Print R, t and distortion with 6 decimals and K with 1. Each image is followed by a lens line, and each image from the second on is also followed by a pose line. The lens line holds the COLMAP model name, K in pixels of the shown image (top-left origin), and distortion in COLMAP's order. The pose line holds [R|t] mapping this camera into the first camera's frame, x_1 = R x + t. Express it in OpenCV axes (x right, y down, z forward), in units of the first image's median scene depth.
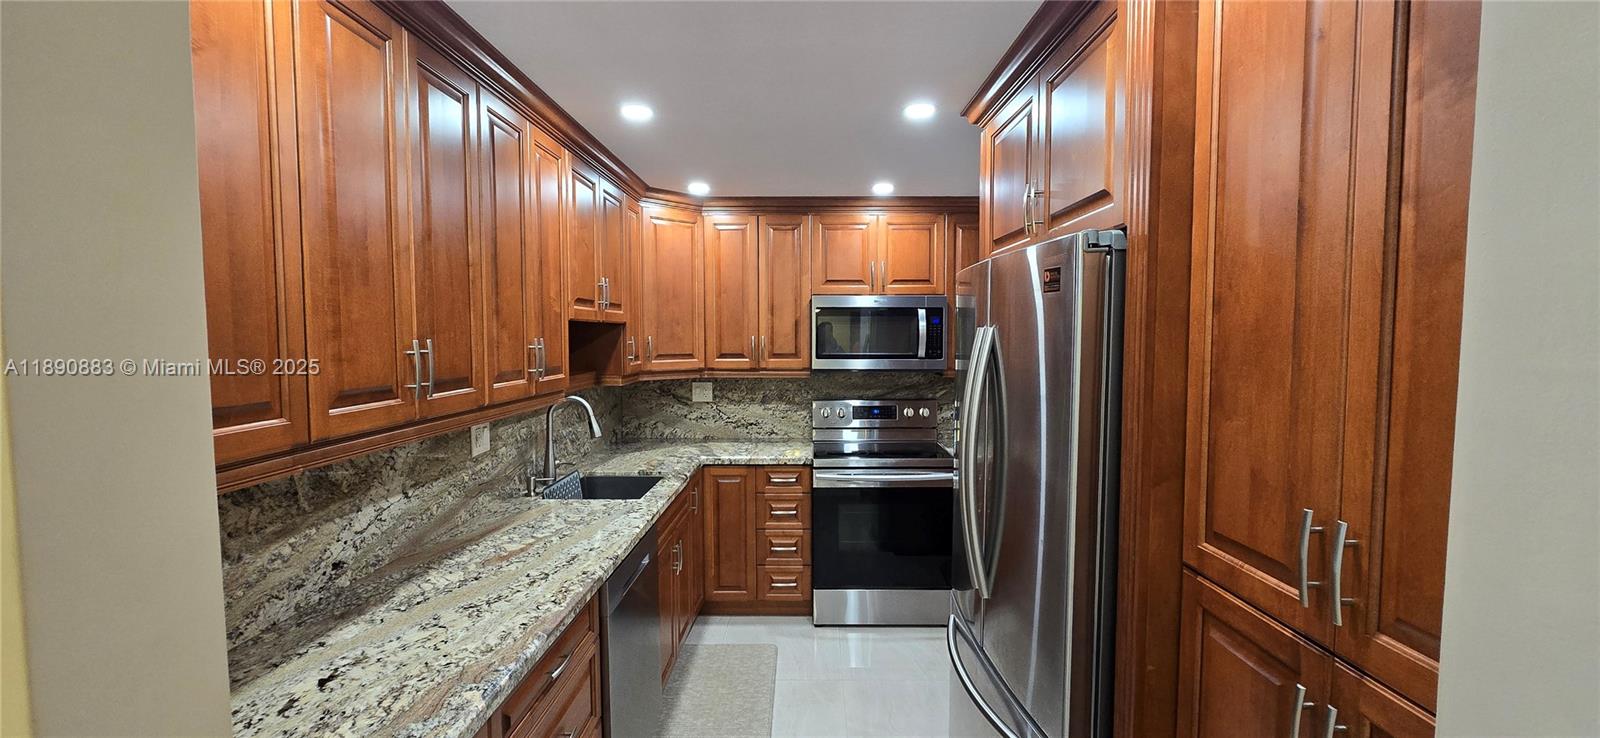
lens RADIAL K [[654.0, 0, 808.1], [0, 654.0, 377.1], [0, 0, 1]] dist [-0.007178, 0.001056]
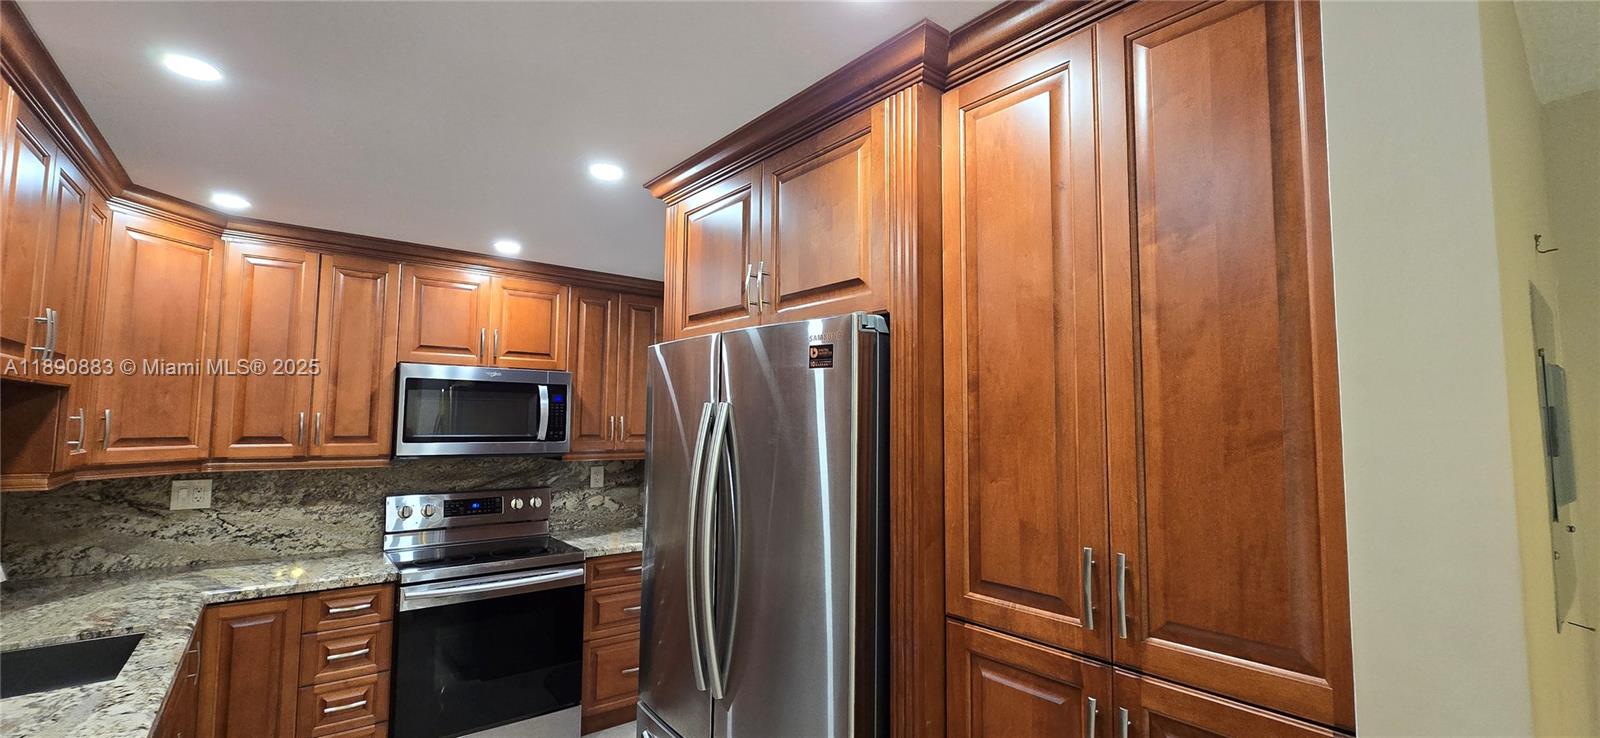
lens RADIAL K [[654.0, 0, 807.0], [0, 654.0, 376.4], [0, 0, 1]] dist [-0.007178, 0.001056]
pose [[0.775885, 0.051379, 0.628779, -0.130933], [0.031327, 0.992311, -0.119740, 0.002933], [-0.630096, 0.112602, 0.768310, 0.098058]]
